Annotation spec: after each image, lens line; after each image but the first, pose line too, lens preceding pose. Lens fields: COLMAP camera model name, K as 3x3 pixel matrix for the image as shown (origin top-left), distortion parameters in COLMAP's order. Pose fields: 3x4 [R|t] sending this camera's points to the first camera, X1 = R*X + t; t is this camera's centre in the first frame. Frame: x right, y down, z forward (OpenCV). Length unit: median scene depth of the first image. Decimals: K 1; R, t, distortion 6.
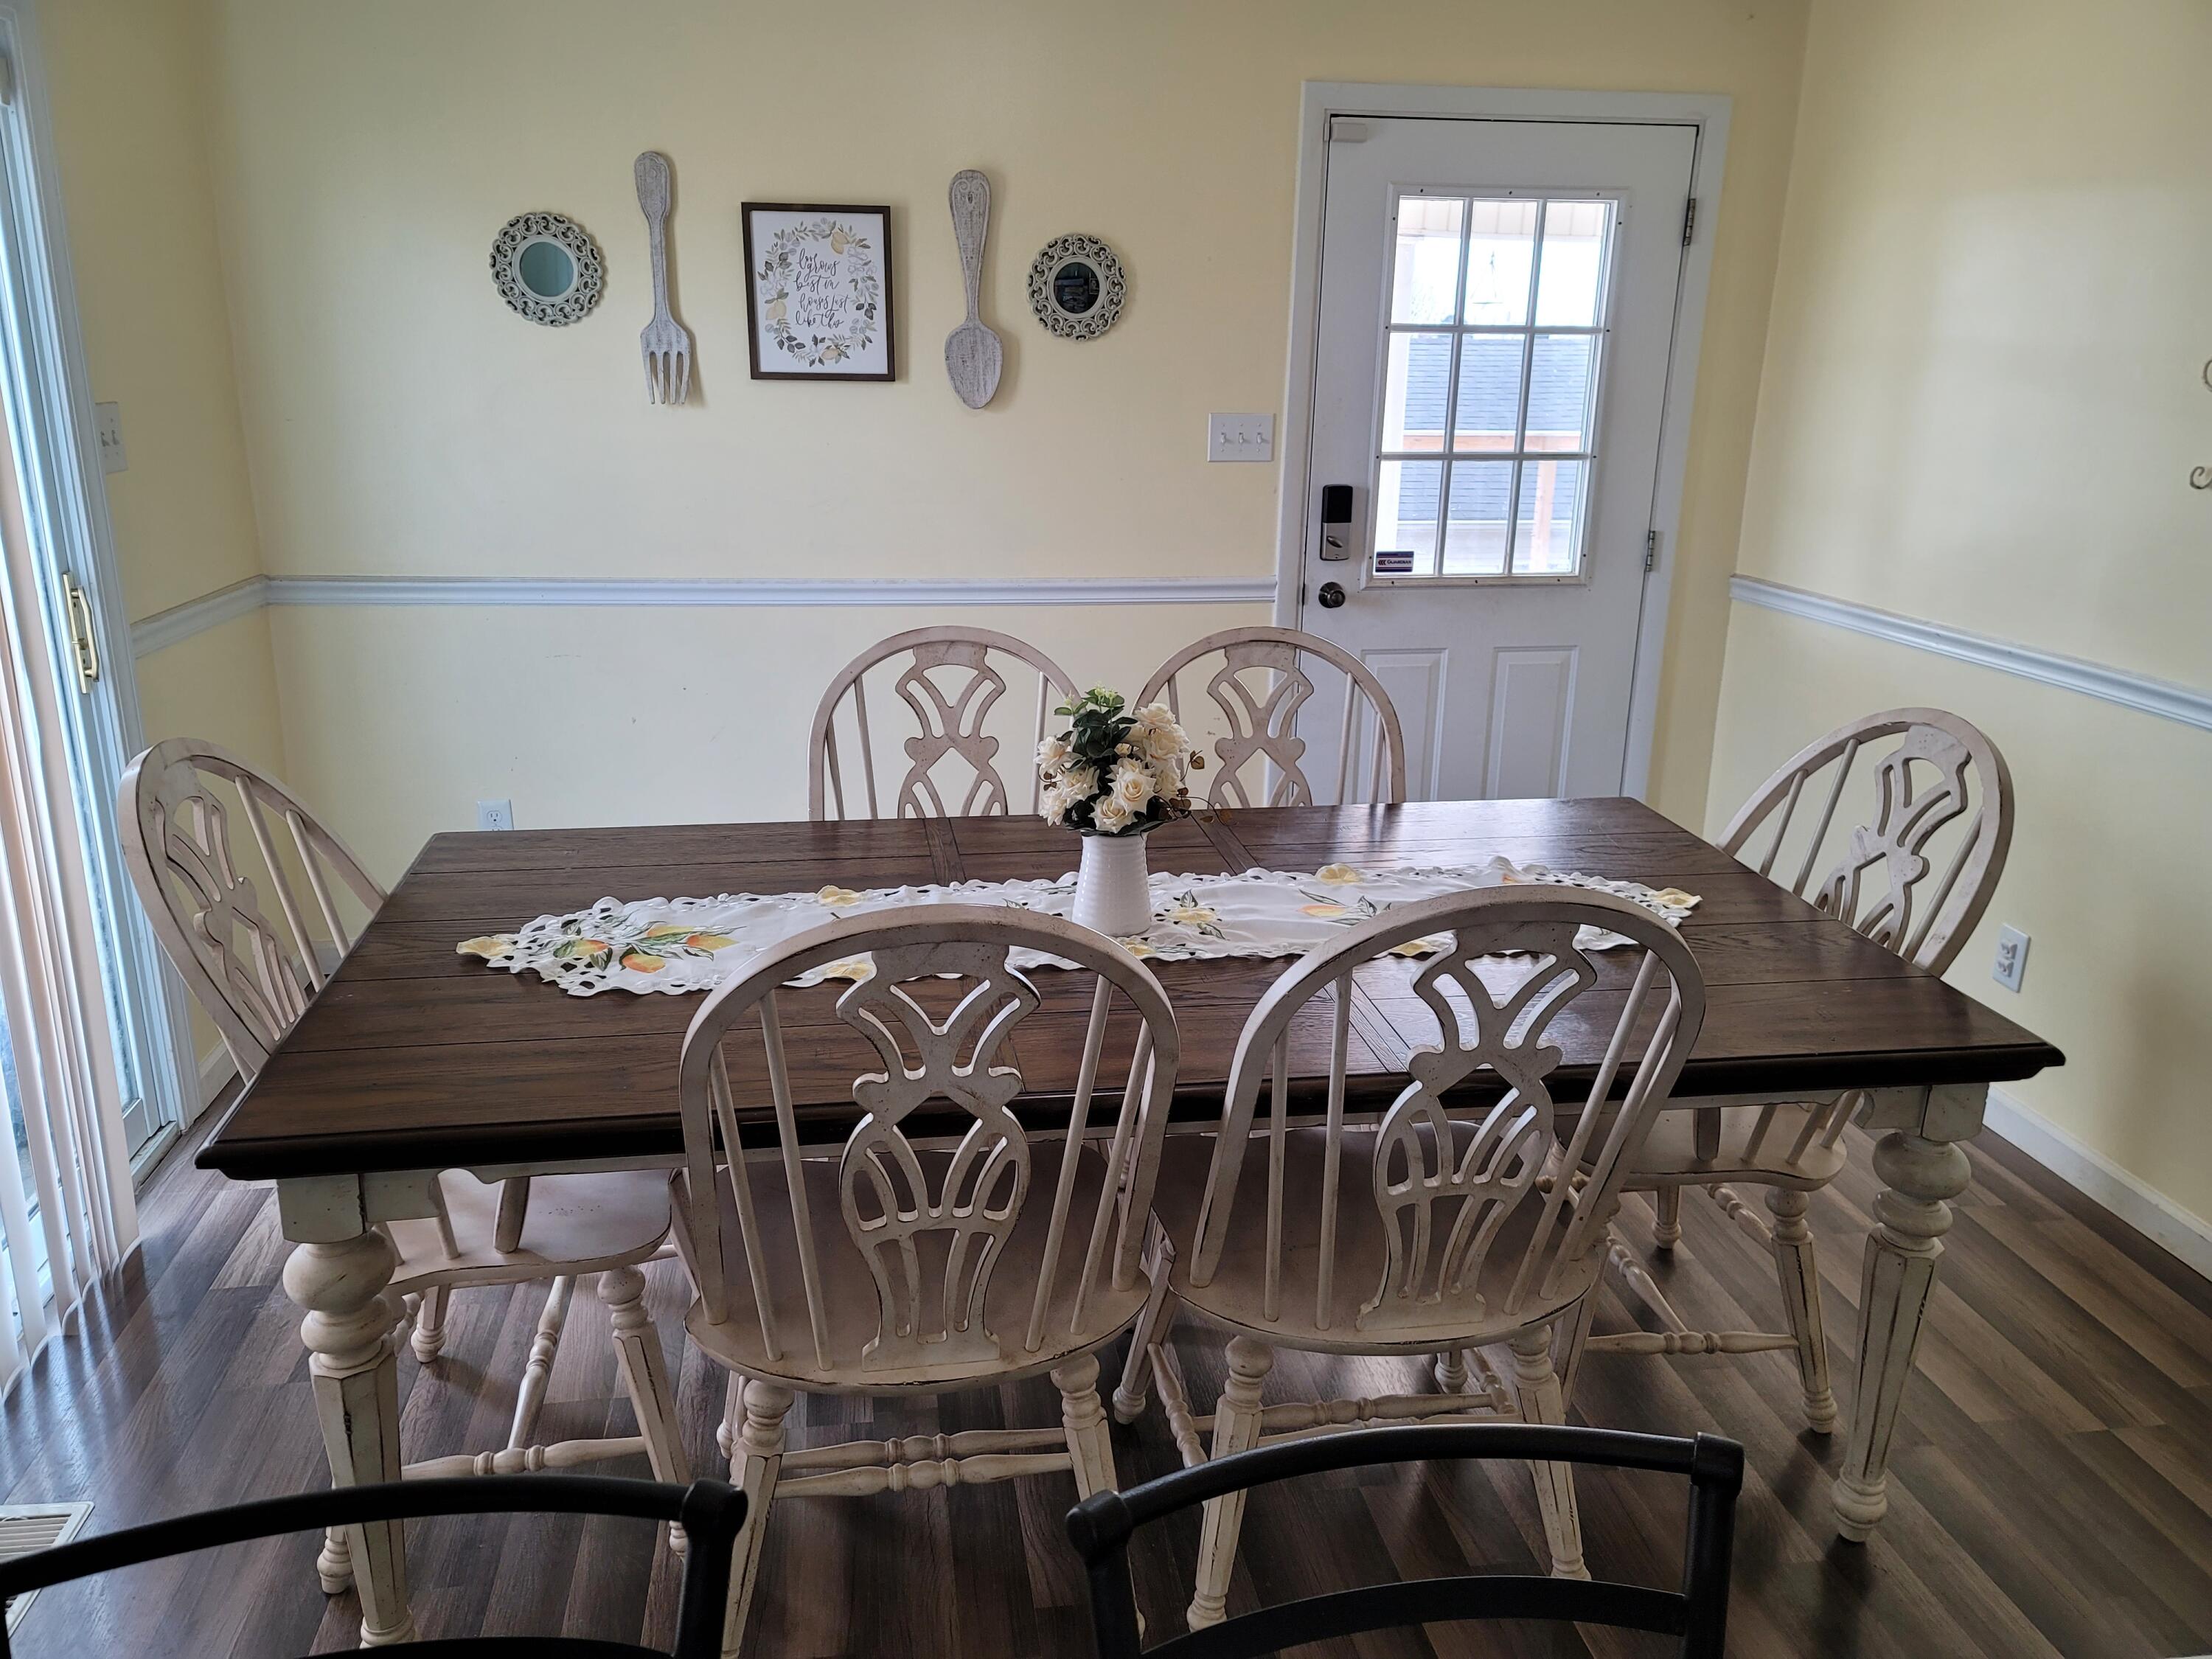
lens RADIAL K [[1618.2, 0, 1106.0], [0, 1618.2, 829.5], [0, 0, 1]] dist [-0.000547, -0.053445]
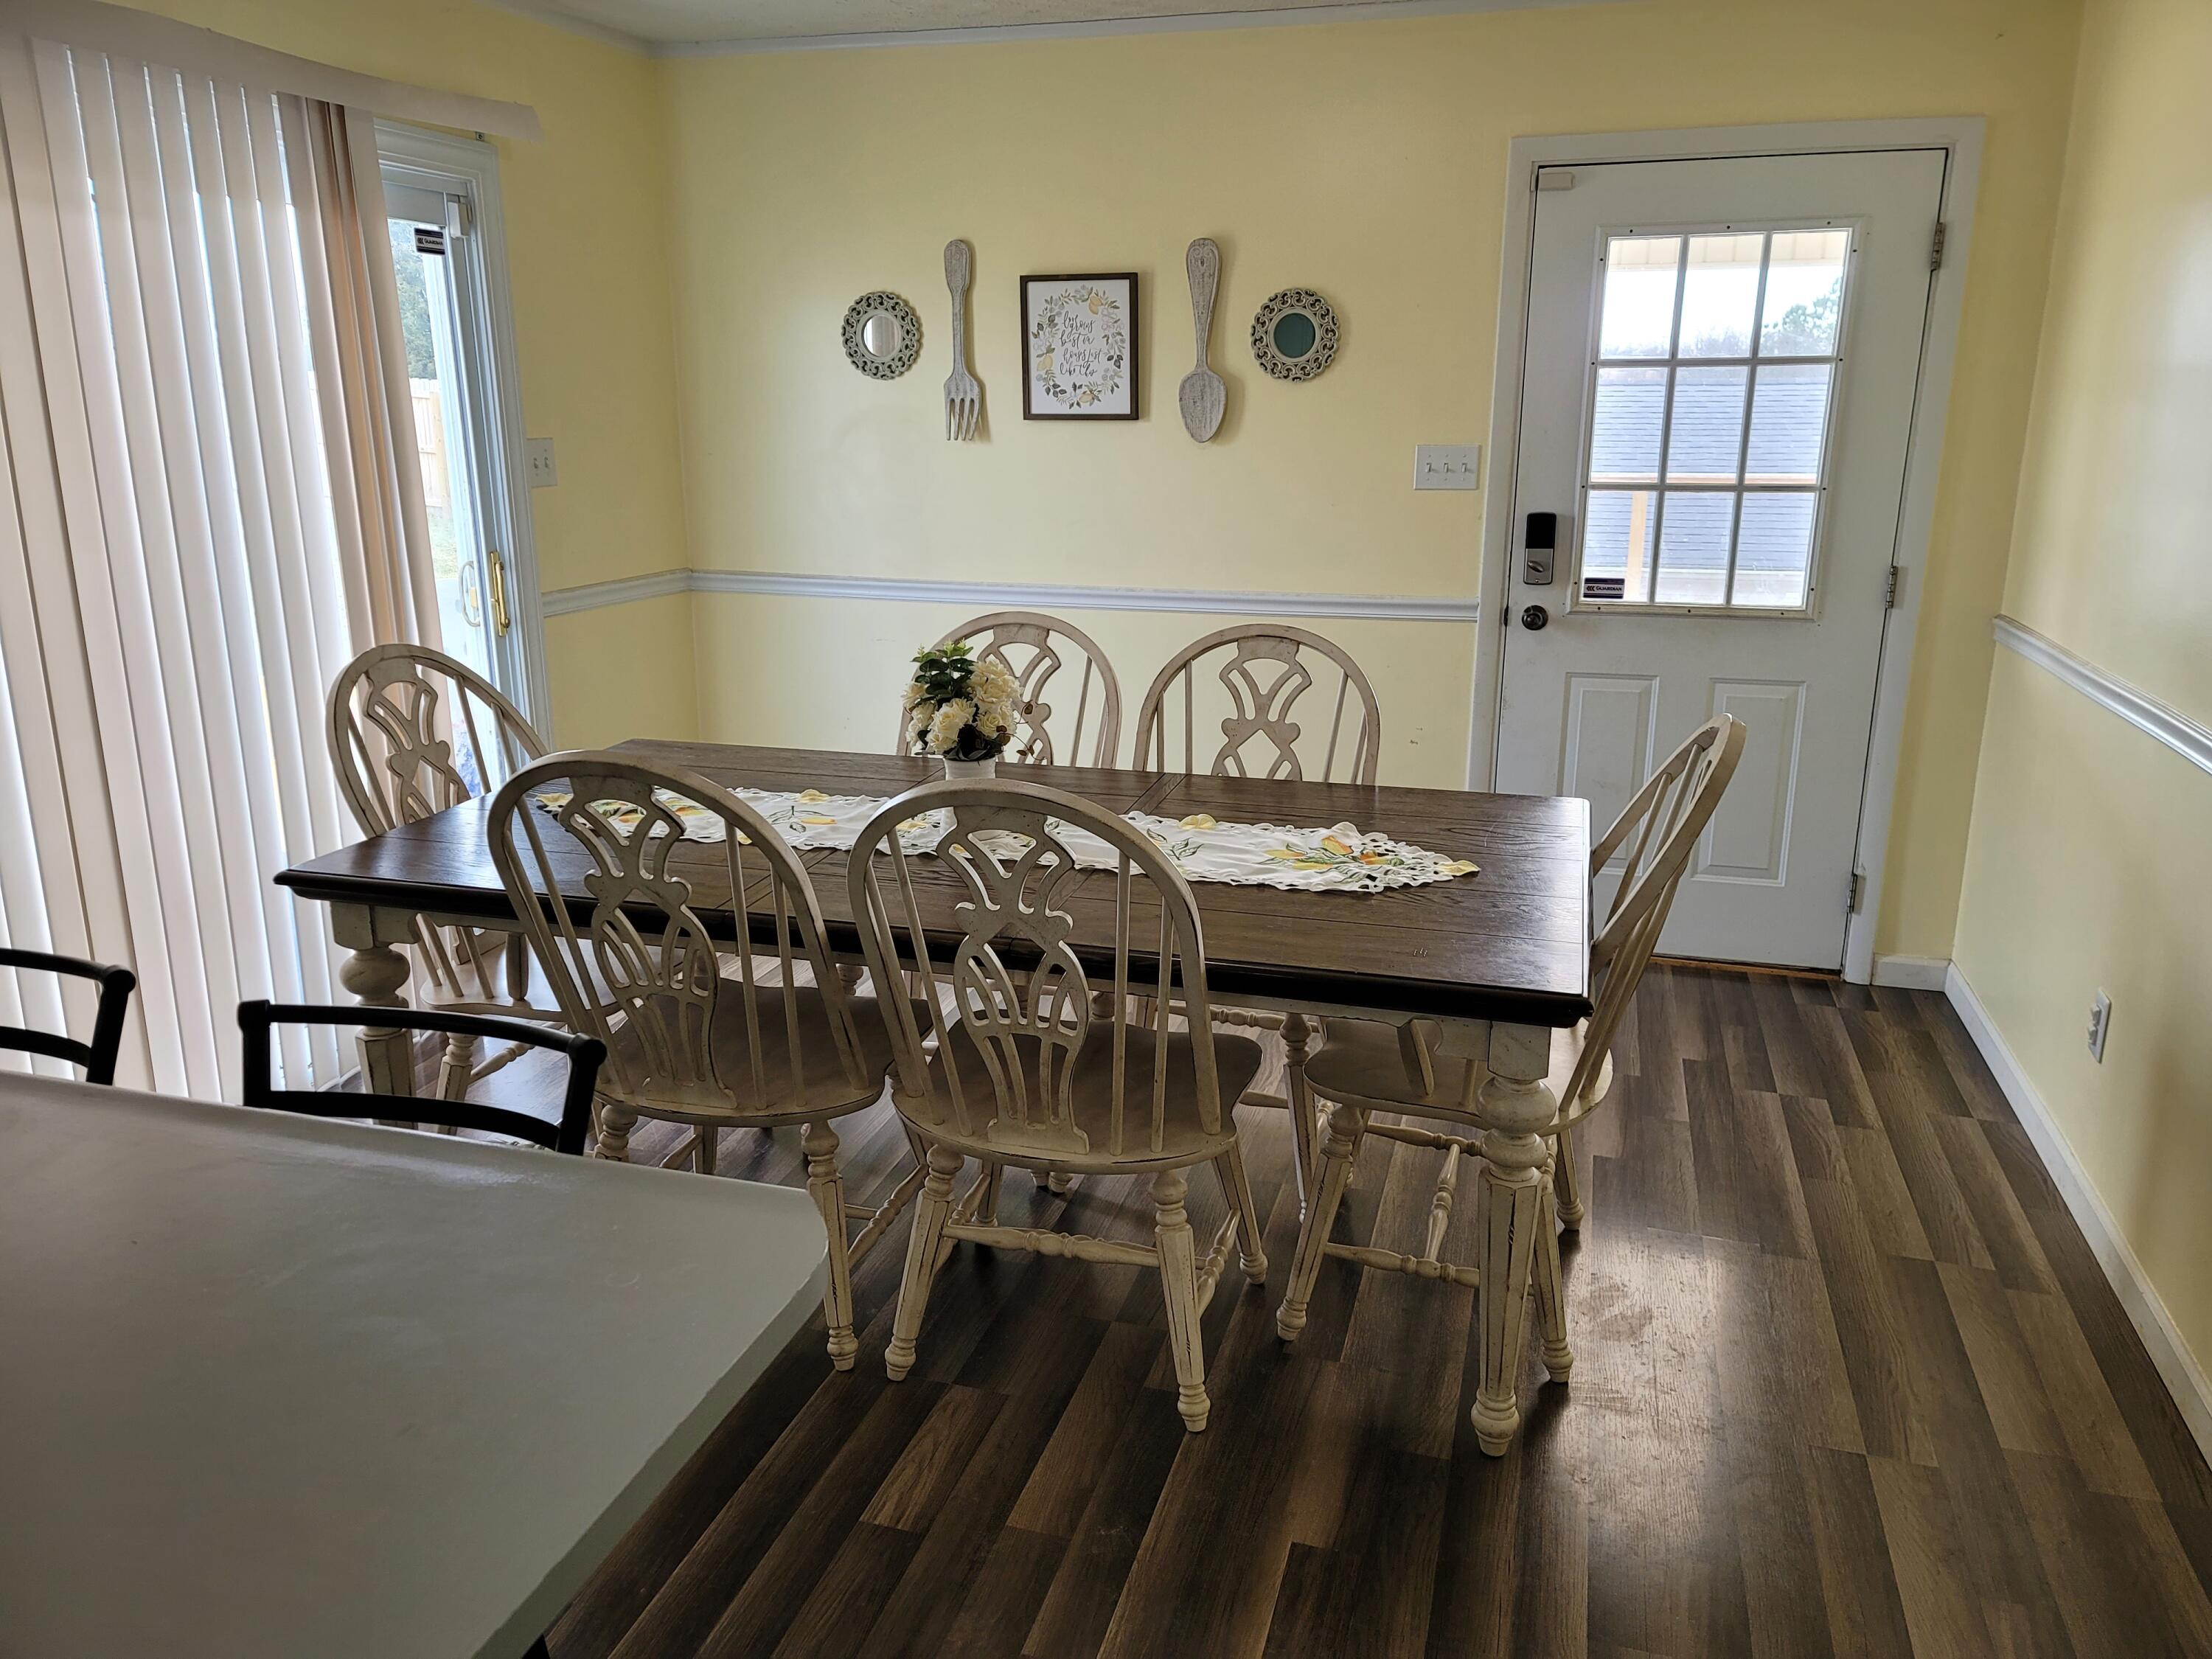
lens RADIAL K [[1603.9, 0, 1100.7], [0, 1603.9, 843.5], [0, 0, 1]] dist [0.005631, -0.074092]
pose [[0.900639, 0.096943, -0.423617, 0.369975], [-0.106188, 0.994344, 0.001788, 0.031229], [0.421395, 0.043373, 0.905840, -0.059006]]
